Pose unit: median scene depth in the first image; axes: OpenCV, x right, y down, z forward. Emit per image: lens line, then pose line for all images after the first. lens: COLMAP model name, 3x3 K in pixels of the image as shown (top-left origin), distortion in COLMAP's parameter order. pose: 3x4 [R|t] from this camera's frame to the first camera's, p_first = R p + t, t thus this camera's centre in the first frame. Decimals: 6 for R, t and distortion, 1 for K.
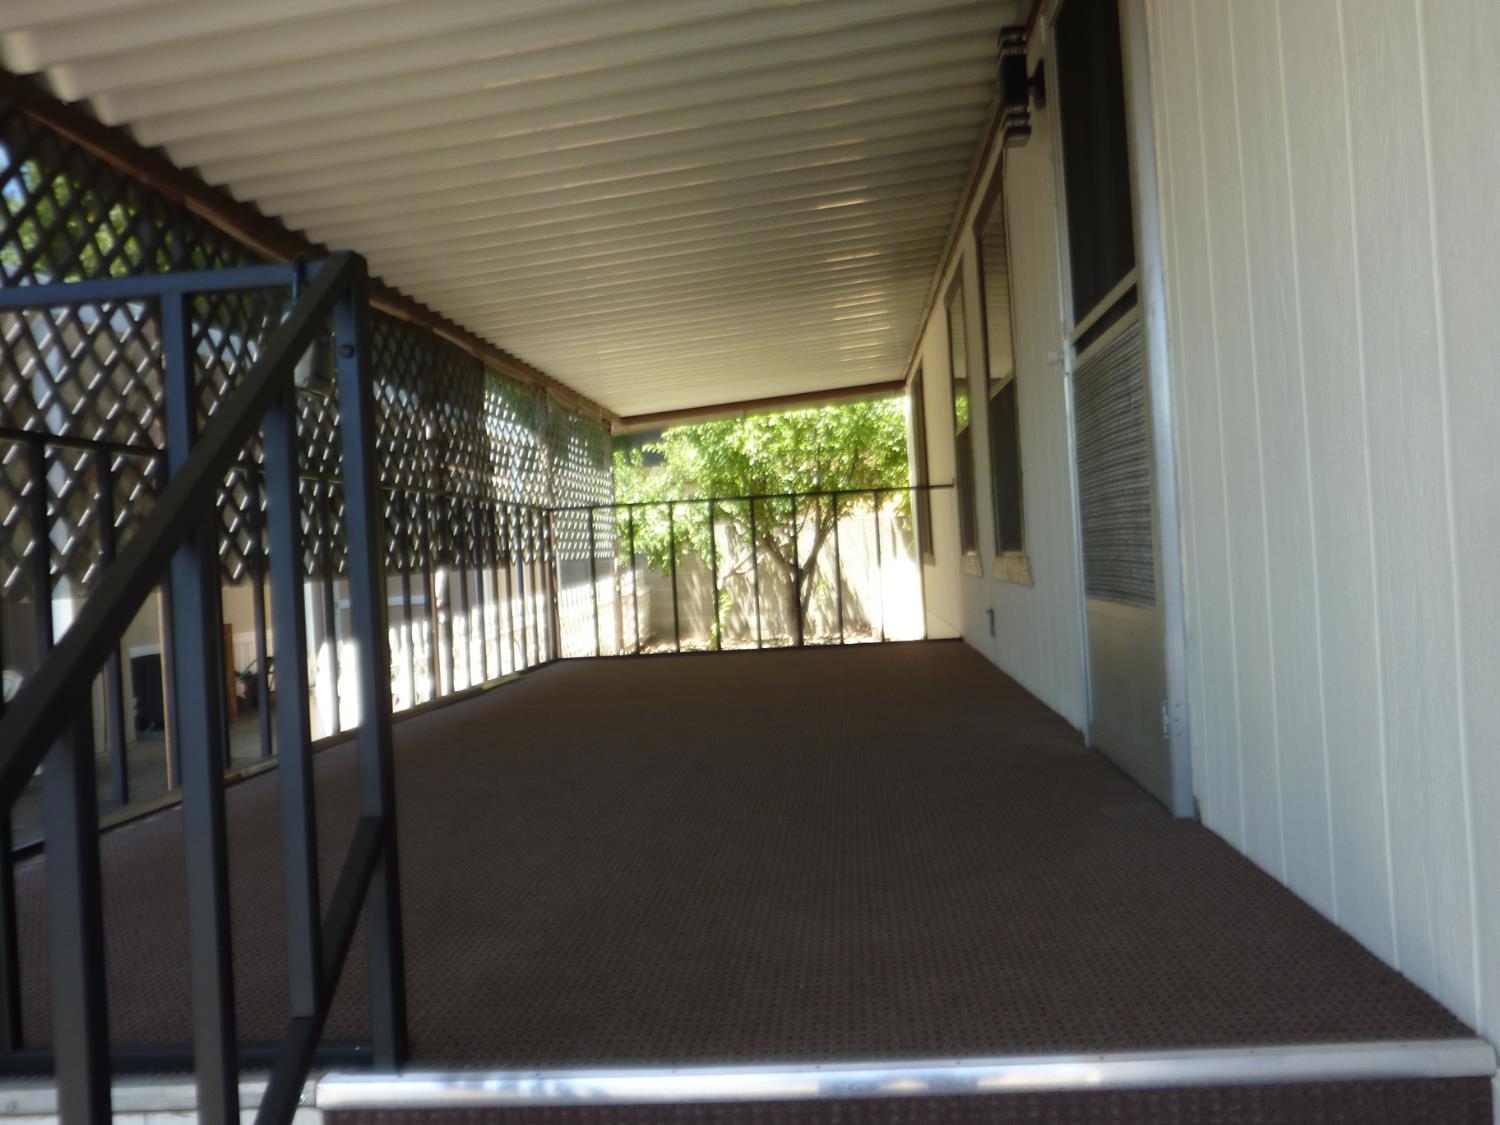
lens RADIAL K [[1266.9, 0, 748.6], [0, 1266.9, 564.5], [0, 0, 1]] dist [-0.009492, -0.024556]
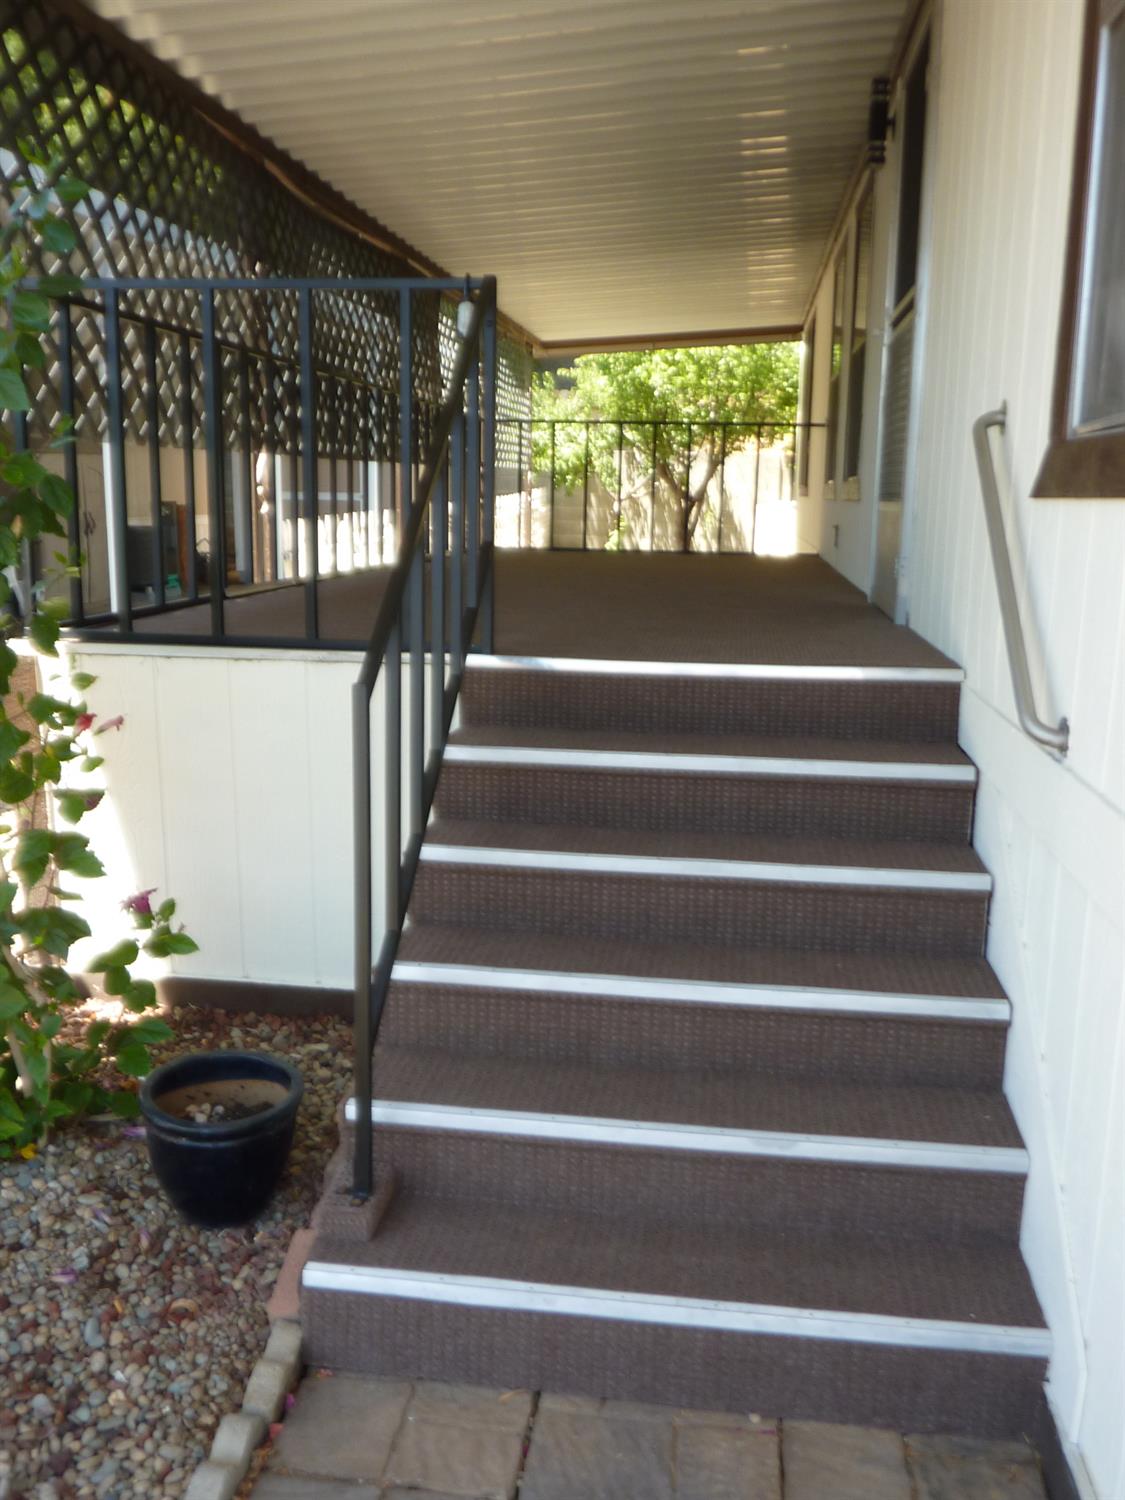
lens RADIAL K [[1266.9, 0, 568.9], [0, 1266.9, 741.4], [0, 0, 1]] dist [-0.009492, -0.024556]
pose [[0.995539, 0.085643, -0.039580, -0.003498], [-0.076646, 0.978779, 0.190047, 0.012140], [0.055016, -0.186166, 0.980977, -0.137422]]
